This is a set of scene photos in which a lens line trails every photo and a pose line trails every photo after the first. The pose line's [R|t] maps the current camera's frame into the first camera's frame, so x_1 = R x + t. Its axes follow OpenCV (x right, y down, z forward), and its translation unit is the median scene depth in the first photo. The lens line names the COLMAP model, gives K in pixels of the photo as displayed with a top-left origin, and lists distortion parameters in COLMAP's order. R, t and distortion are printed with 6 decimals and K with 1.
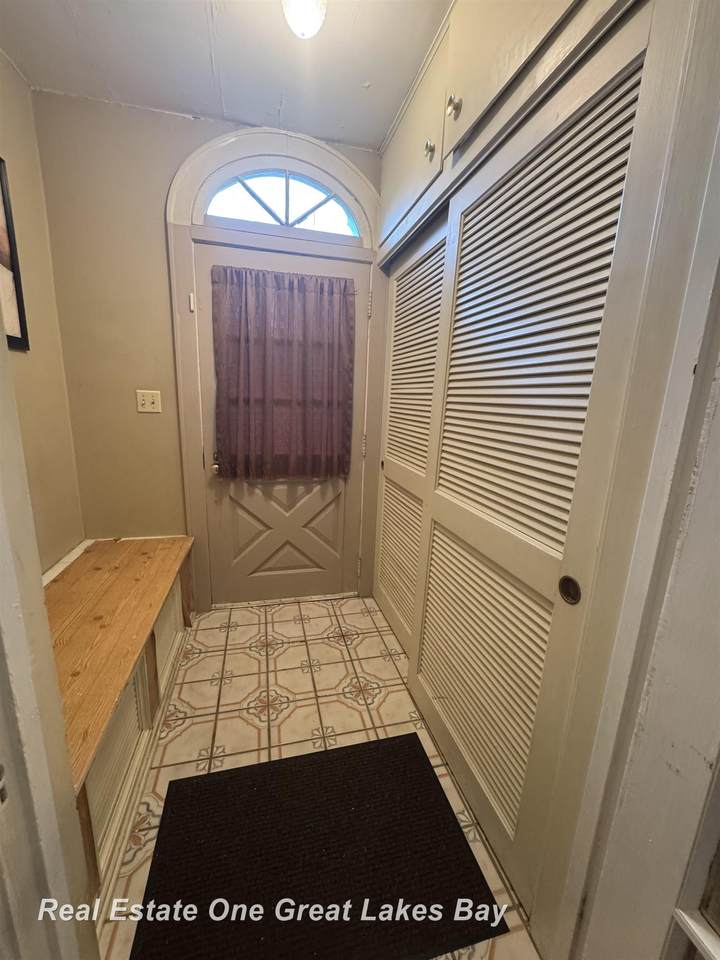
lens RADIAL K [[383.3, 0, 356.1], [0, 383.3, 474.4], [0, 0, 1]] dist [0.004083, -0.000671]
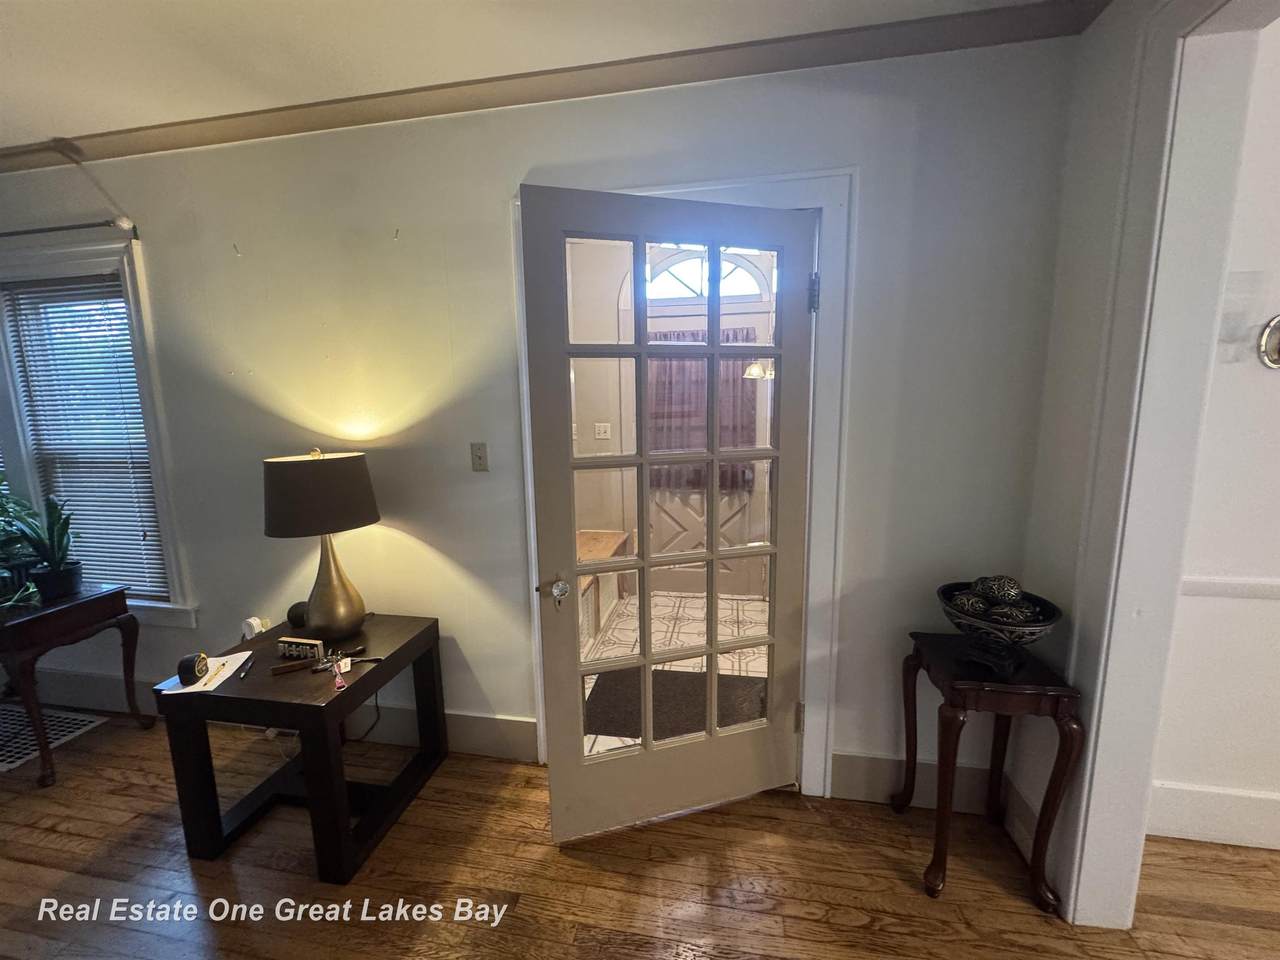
lens RADIAL K [[511.1, 0, 638.5], [0, 511.1, 478.4], [0, 0, 1]] dist [0.004083, -0.000671]
pose [[0.910629, 0.015039, -0.412951, 0.320642], [-0.044761, 0.997047, -0.062396, 0.087401], [0.410793, 0.075304, 0.908613, -0.577382]]
